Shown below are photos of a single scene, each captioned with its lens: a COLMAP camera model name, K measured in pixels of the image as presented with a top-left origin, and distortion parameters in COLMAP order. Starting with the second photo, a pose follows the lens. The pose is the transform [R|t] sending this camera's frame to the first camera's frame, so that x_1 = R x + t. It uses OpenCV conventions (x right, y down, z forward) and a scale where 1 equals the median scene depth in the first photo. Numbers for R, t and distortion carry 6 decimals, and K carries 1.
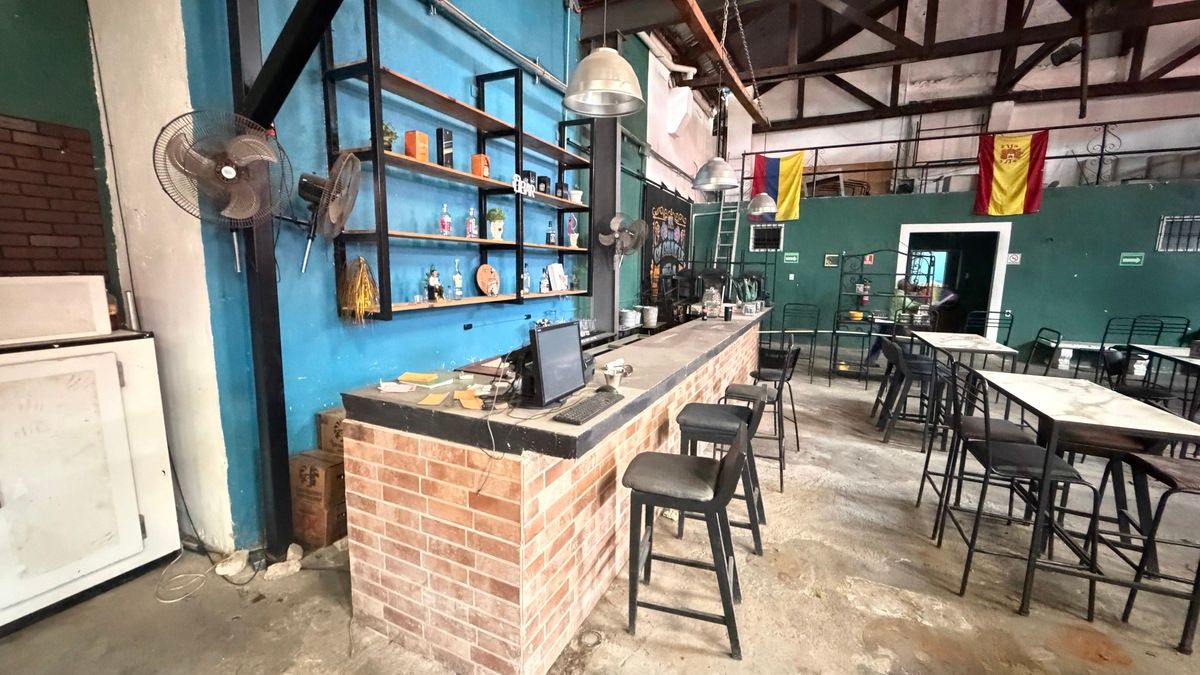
lens RADIAL K [[479.0, 0, 594.1], [0, 479.0, 338.7], [0, 0, 1]] dist [0.001099, -0.000096]
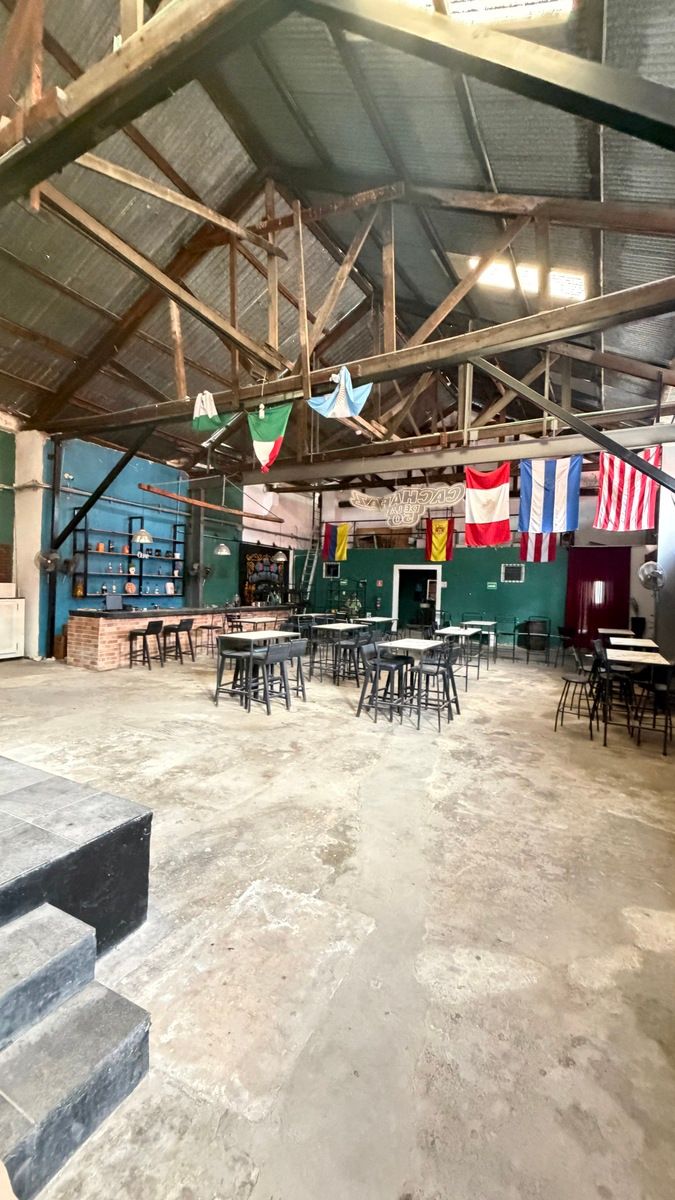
lens RADIAL K [[479.0, 0, 335.7], [0, 479.0, 597.2], [0, 0, 1]] dist [0.001099, -0.000096]
pose [[0.999338, 0.017119, -0.032096, 1.330037], [-0.021121, 0.991441, -0.128837, 0.327909], [0.029616, 0.129430, 0.991146, -2.131670]]
